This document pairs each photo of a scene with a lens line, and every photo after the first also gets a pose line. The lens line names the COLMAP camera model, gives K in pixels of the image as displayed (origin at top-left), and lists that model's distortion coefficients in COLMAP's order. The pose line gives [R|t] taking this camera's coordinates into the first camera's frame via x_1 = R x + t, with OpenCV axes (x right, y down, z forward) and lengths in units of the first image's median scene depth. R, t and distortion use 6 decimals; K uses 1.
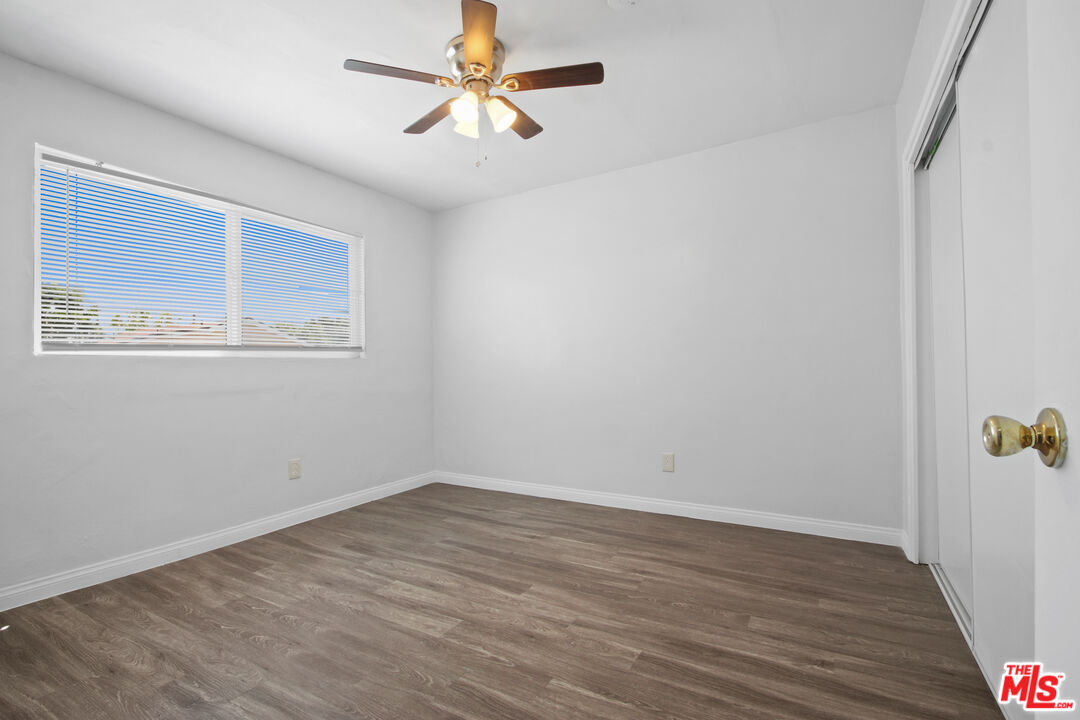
lens RADIAL K [[504.4, 0, 538.7], [0, 504.4, 366.9], [0, 0, 1]] dist [0.000171, -0.000063]
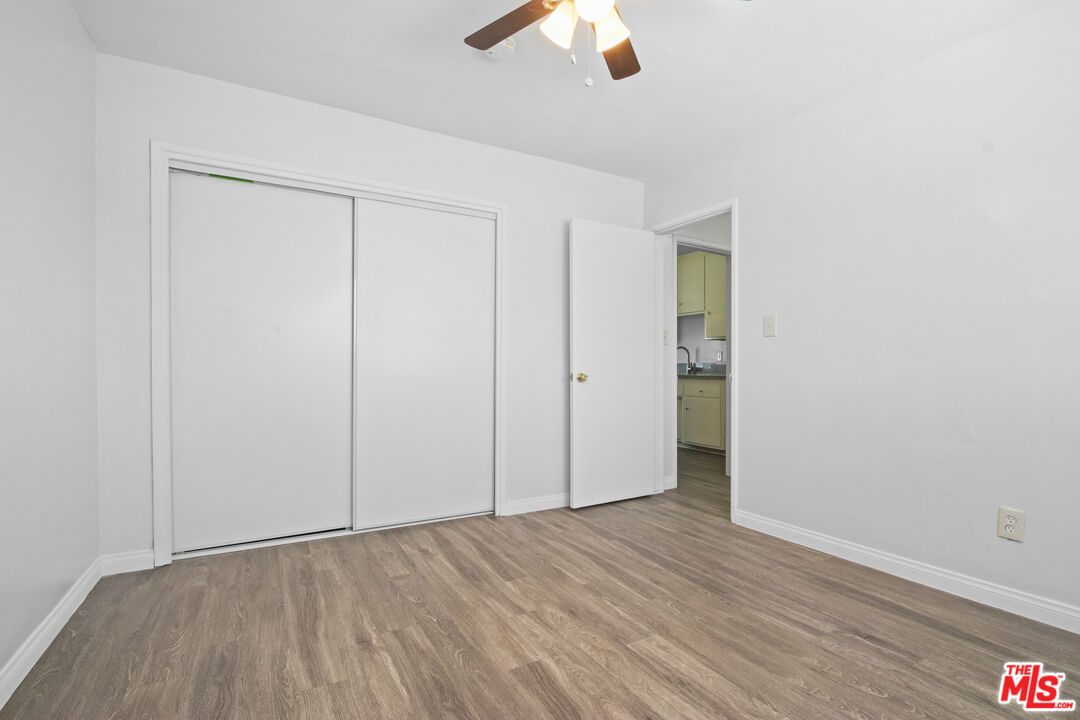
lens RADIAL K [[504.4, 0, 538.7], [0, 504.4, 366.9], [0, 0, 1]] dist [0.000171, -0.000063]
pose [[-0.863291, 0.009406, 0.504619, -0.490006], [0.003025, 0.999905, -0.013462, 0.025753], [-0.504697, -0.010095, -0.863237, 1.924676]]
